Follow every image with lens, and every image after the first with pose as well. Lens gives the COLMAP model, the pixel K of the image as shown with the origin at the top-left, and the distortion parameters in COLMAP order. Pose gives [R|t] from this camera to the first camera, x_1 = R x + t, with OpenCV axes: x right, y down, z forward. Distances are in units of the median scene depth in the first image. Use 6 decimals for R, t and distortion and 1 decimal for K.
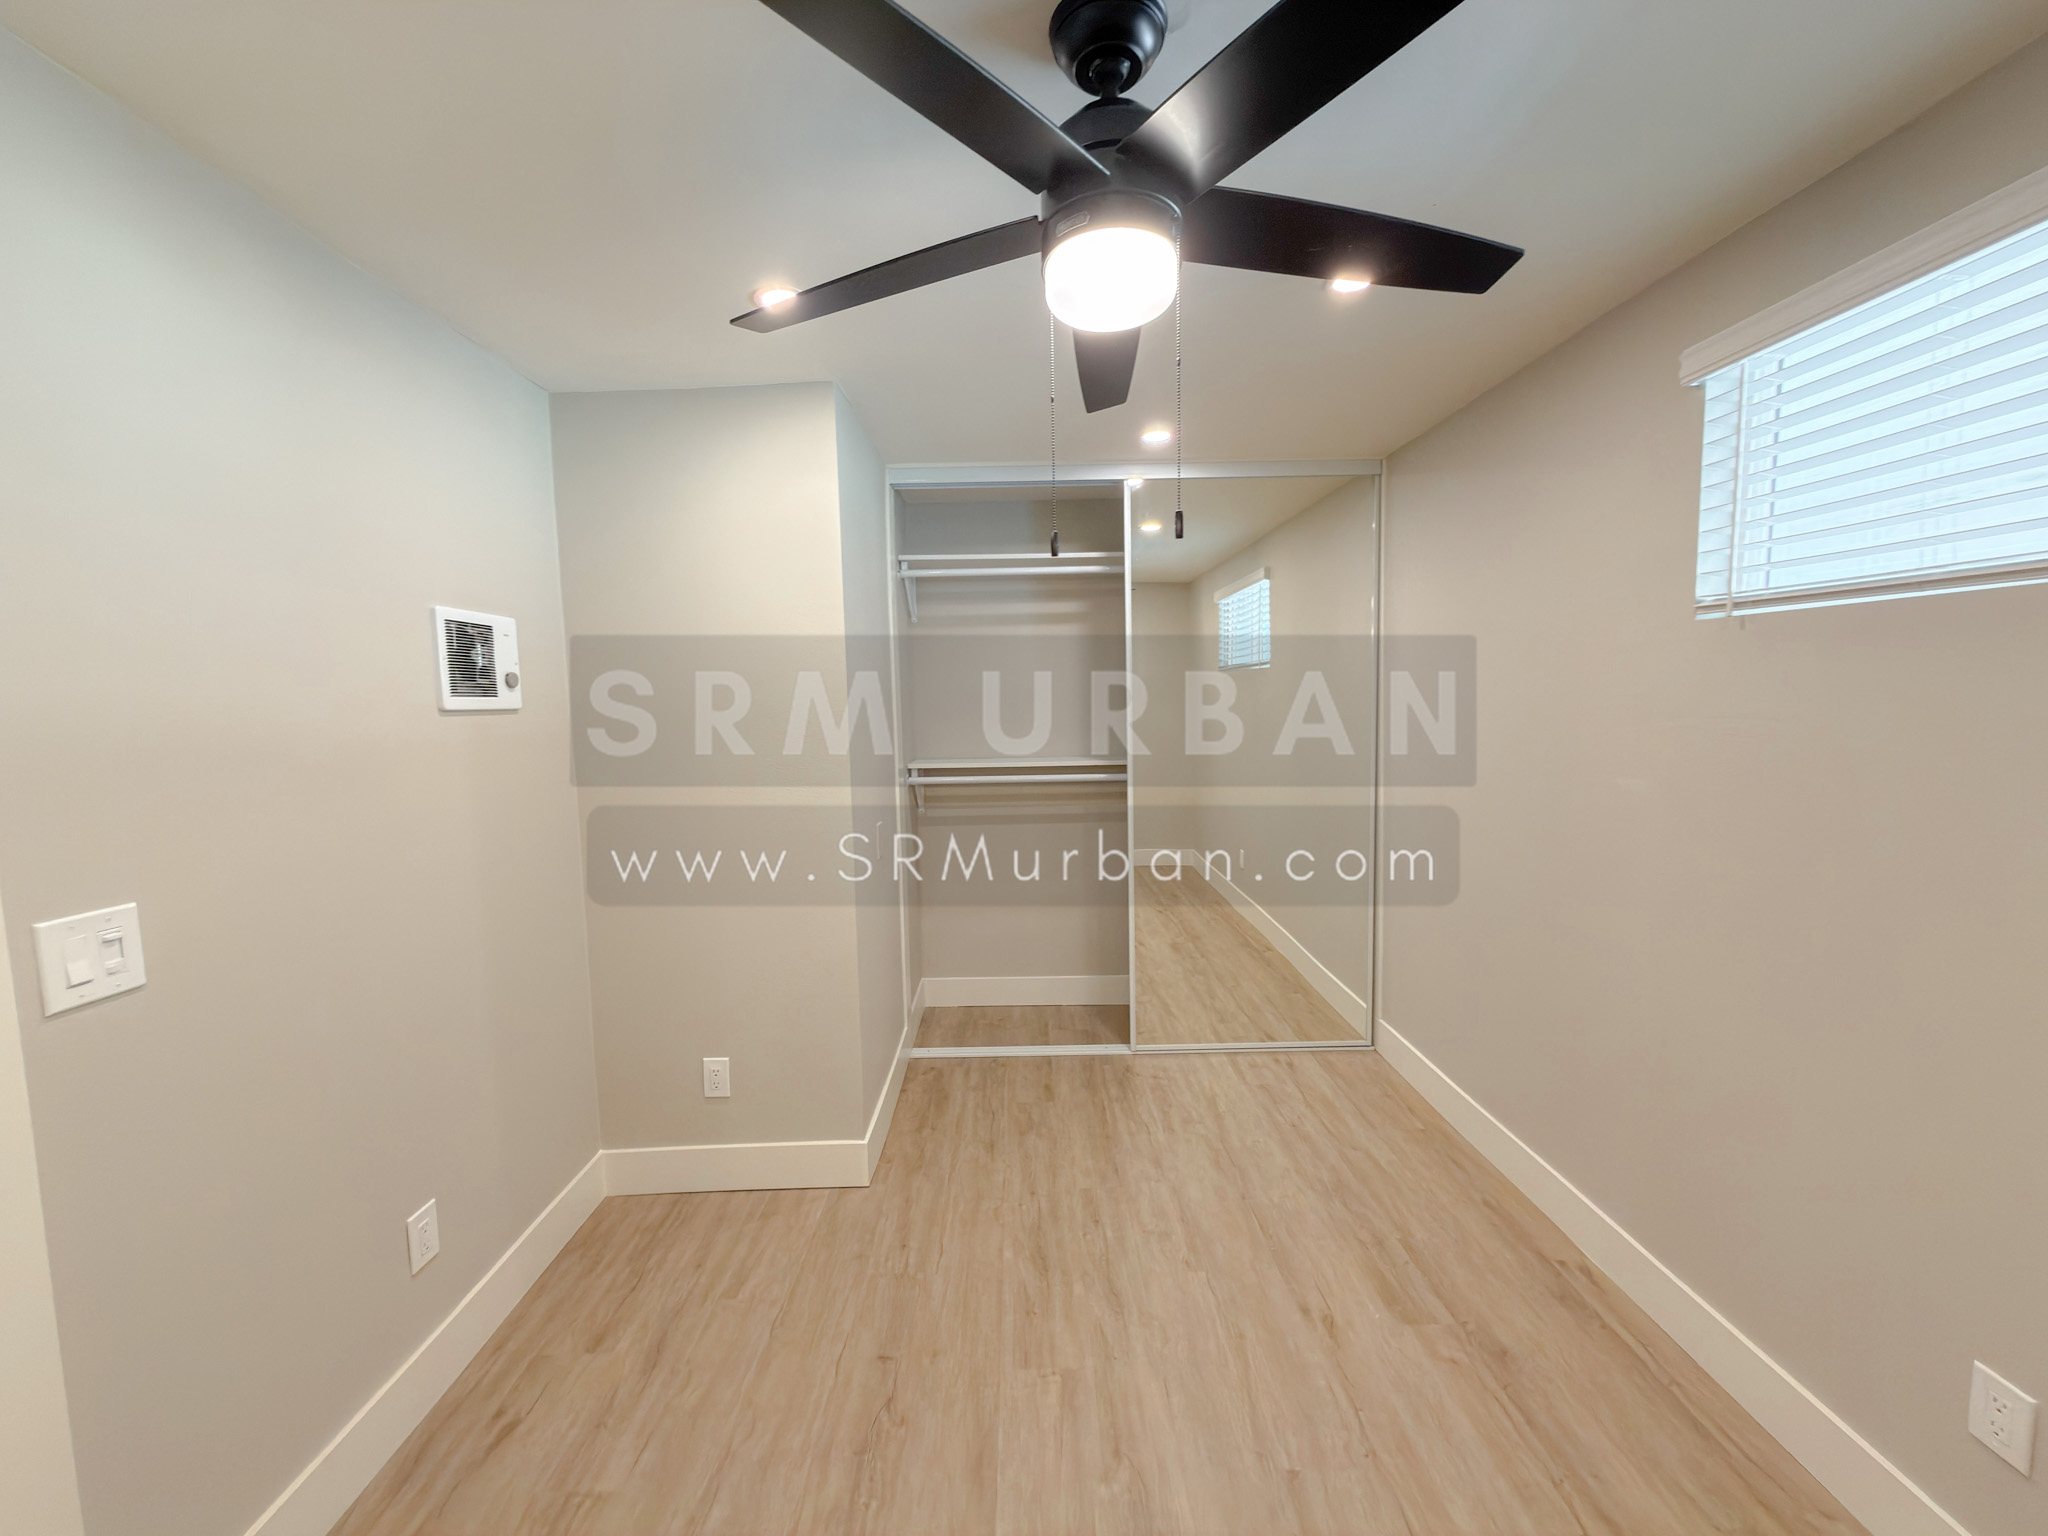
lens RADIAL K [[818.8, 0, 1029.5], [0, 818.8, 769.8], [0, 0, 1]] dist [0.002124, -0.000186]
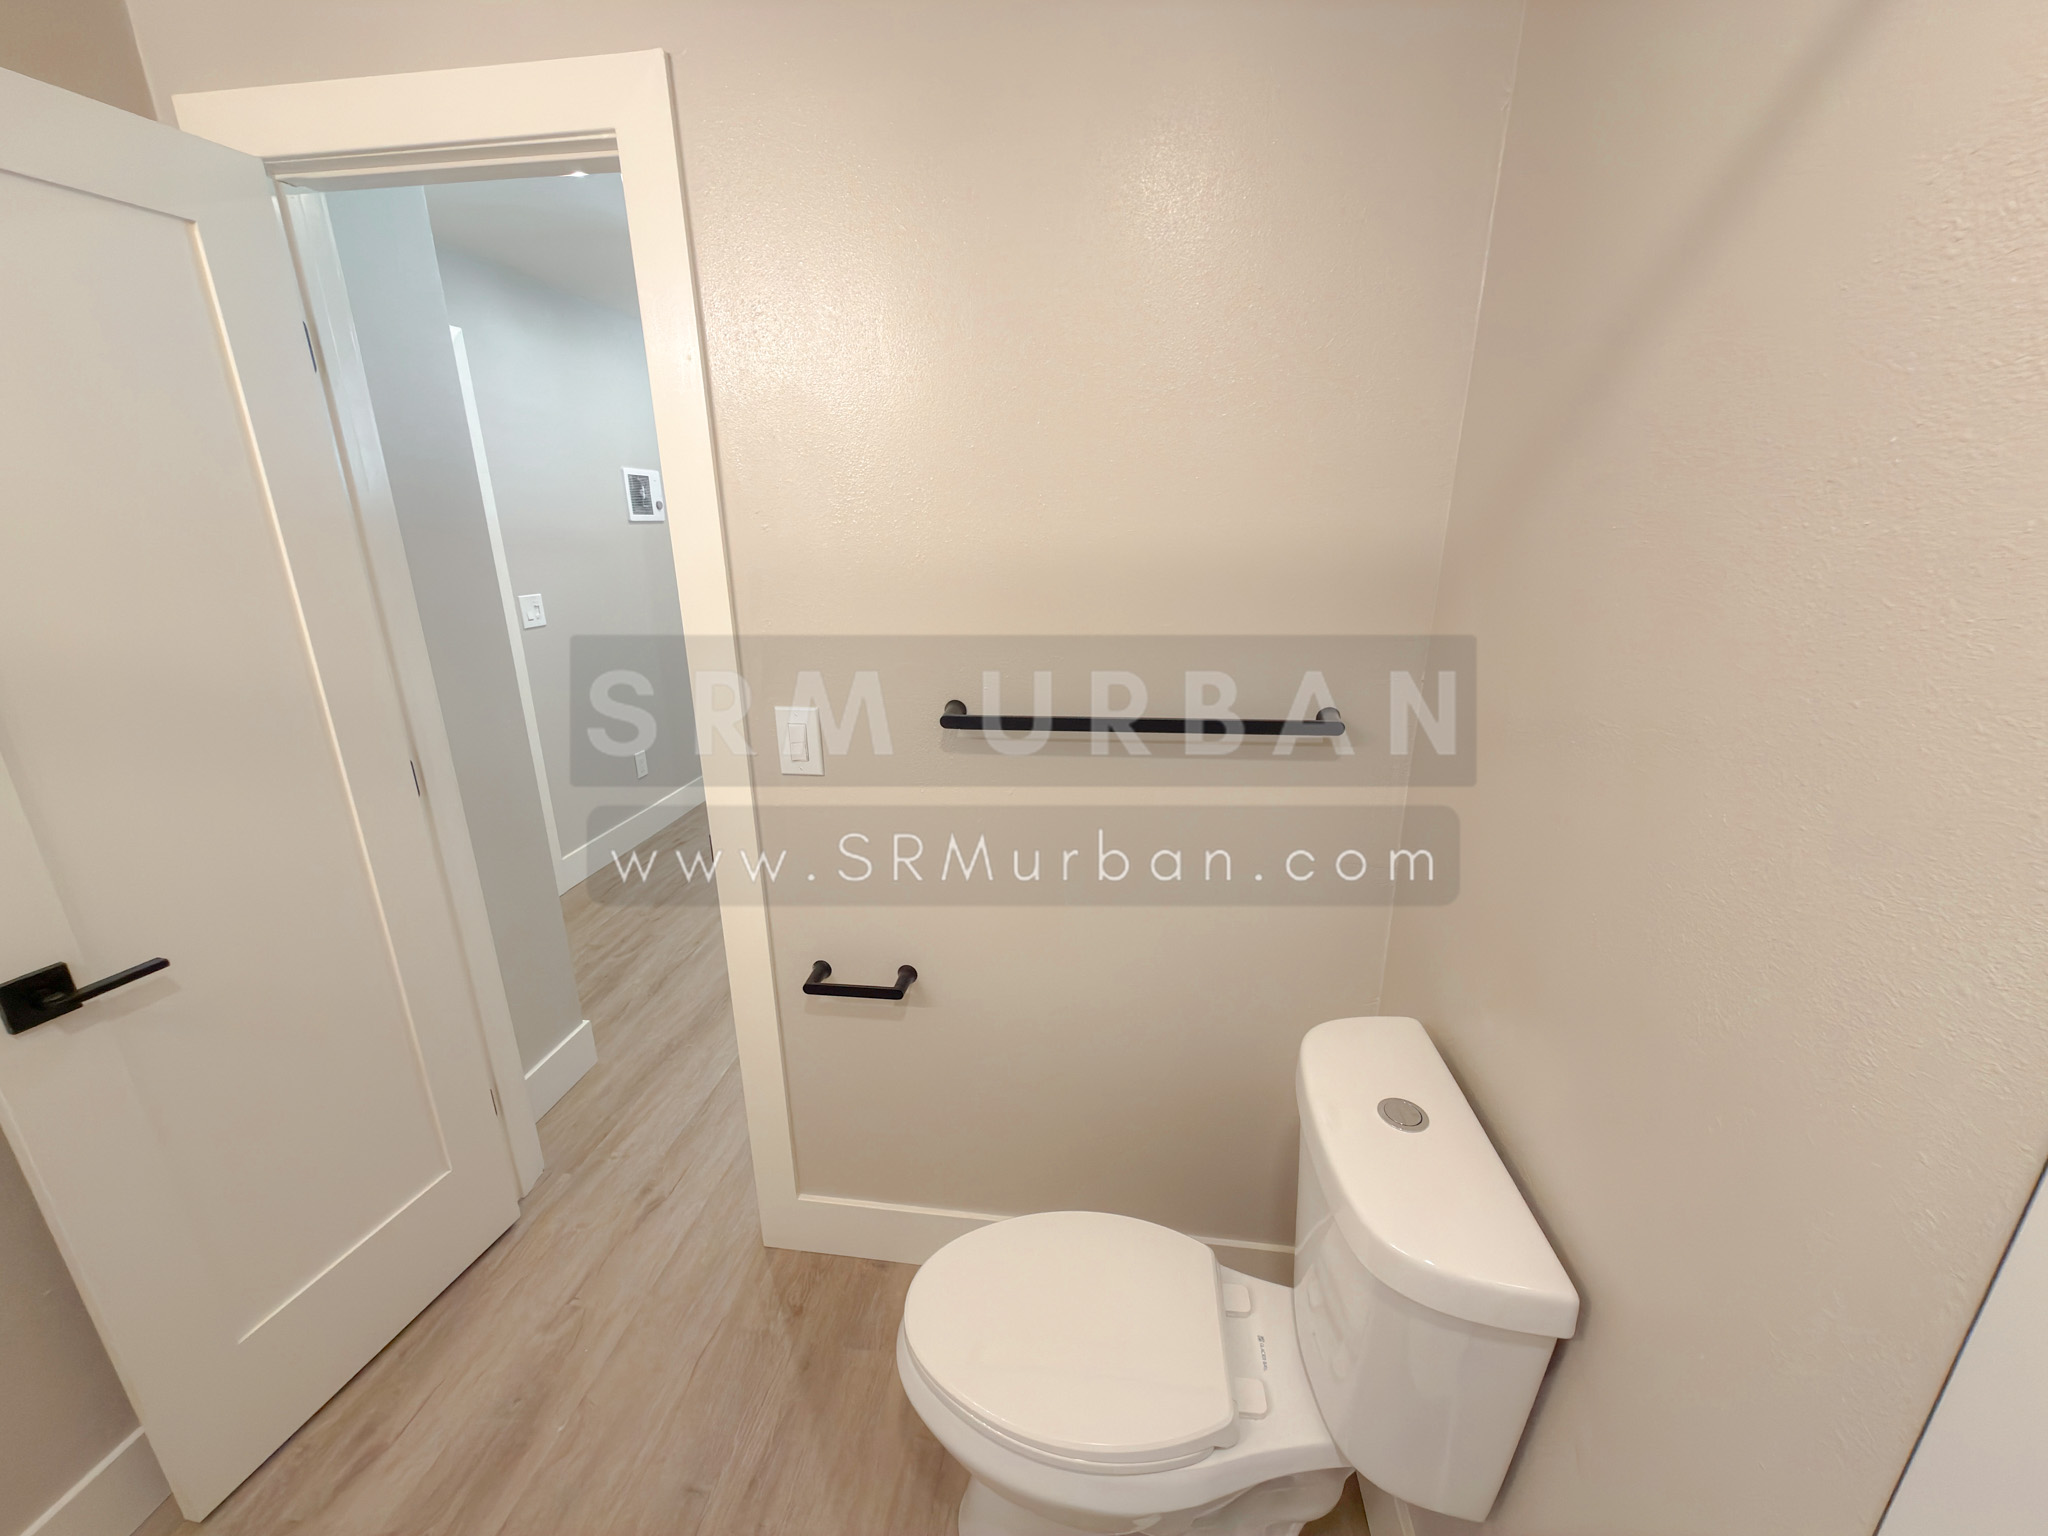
lens RADIAL K [[818.8, 0, 1021.6], [0, 818.8, 769.5], [0, 0, 1]] dist [0.002124, -0.000186]
pose [[0.988407, 0.058301, -0.140186, 0.578794], [-0.027123, 0.976284, 0.214788, 0.066709], [0.149383, -0.208496, 0.966548, -0.970149]]
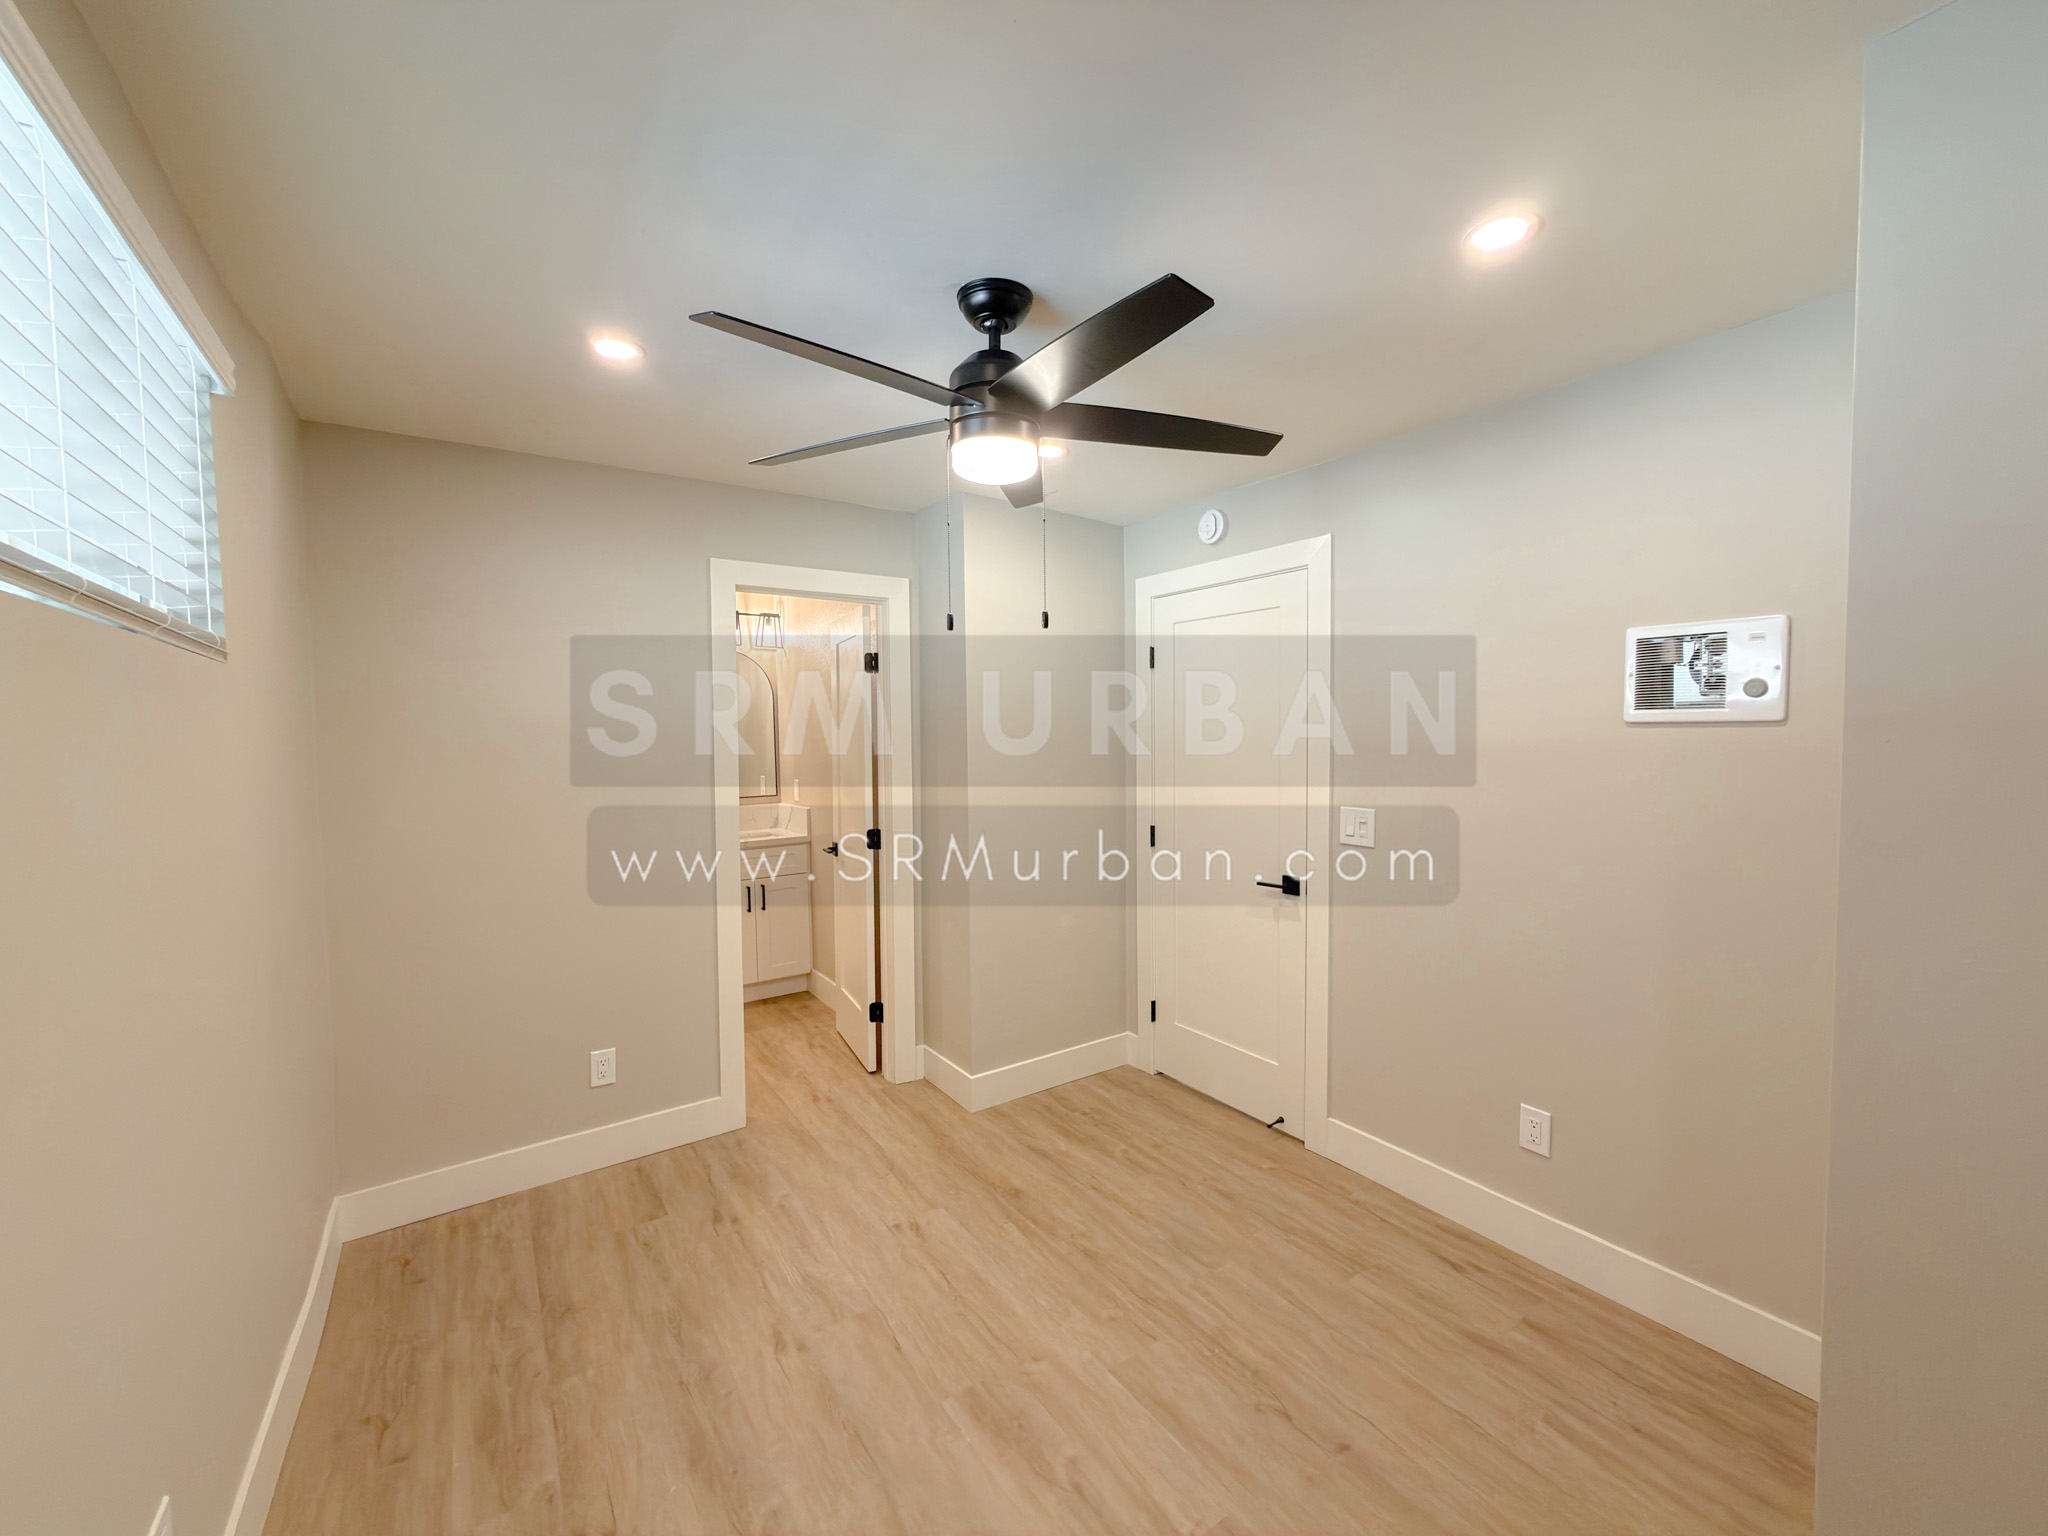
lens RADIAL K [[818.8, 0, 1019.9], [0, 818.8, 765.2], [0, 0, 1]] dist [0.002124, -0.000186]
pose [[-0.838309, 0.048928, -0.542995, 0.581534], [-0.023149, 0.991872, 0.125114, -0.136500], [0.544703, 0.117454, -0.830363, 1.481791]]
